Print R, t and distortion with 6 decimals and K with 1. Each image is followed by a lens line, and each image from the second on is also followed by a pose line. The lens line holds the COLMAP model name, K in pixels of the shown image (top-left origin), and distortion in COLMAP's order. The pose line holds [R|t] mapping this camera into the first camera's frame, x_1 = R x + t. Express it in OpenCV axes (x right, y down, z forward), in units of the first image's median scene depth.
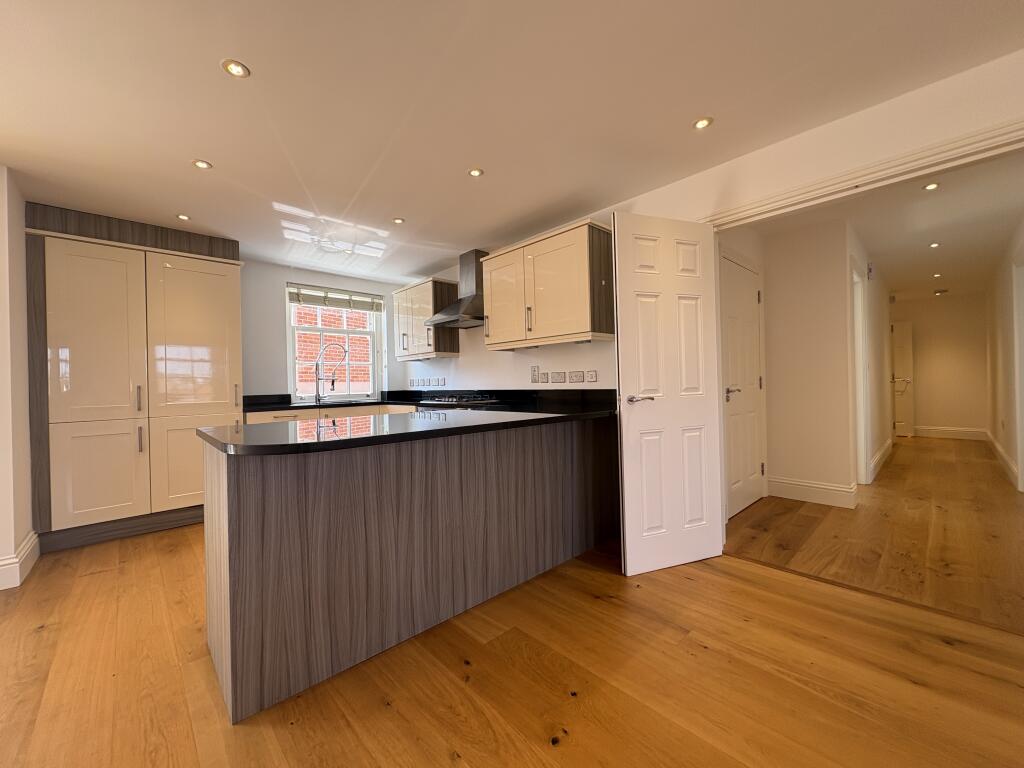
lens RADIAL K [[407.8, 0, 512.0], [0, 407.8, 384.0], [0, 0, 1]] dist [0.002365, 0.000376]
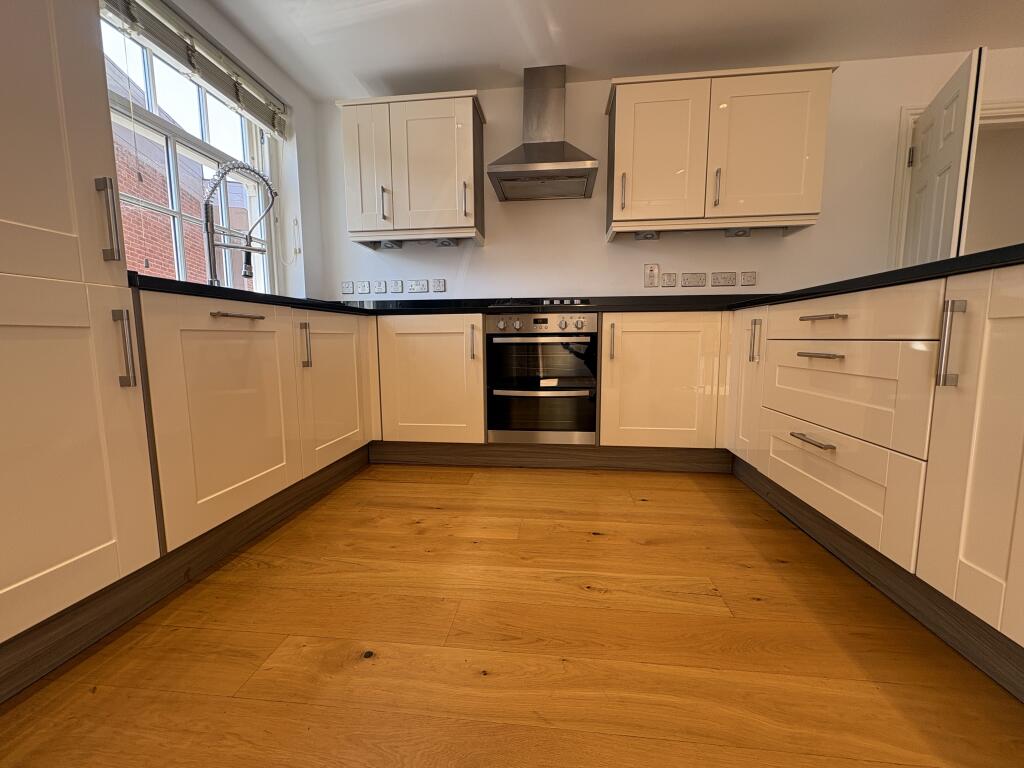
lens RADIAL K [[407.8, 0, 512.0], [0, 407.8, 384.0], [0, 0, 1]] dist [0.002365, 0.000376]
pose [[0.764924, -0.056681, 0.641622, -0.651246], [-0.009057, 0.995076, 0.098702, 0.106444], [-0.644057, -0.081311, 0.760644, 0.594939]]
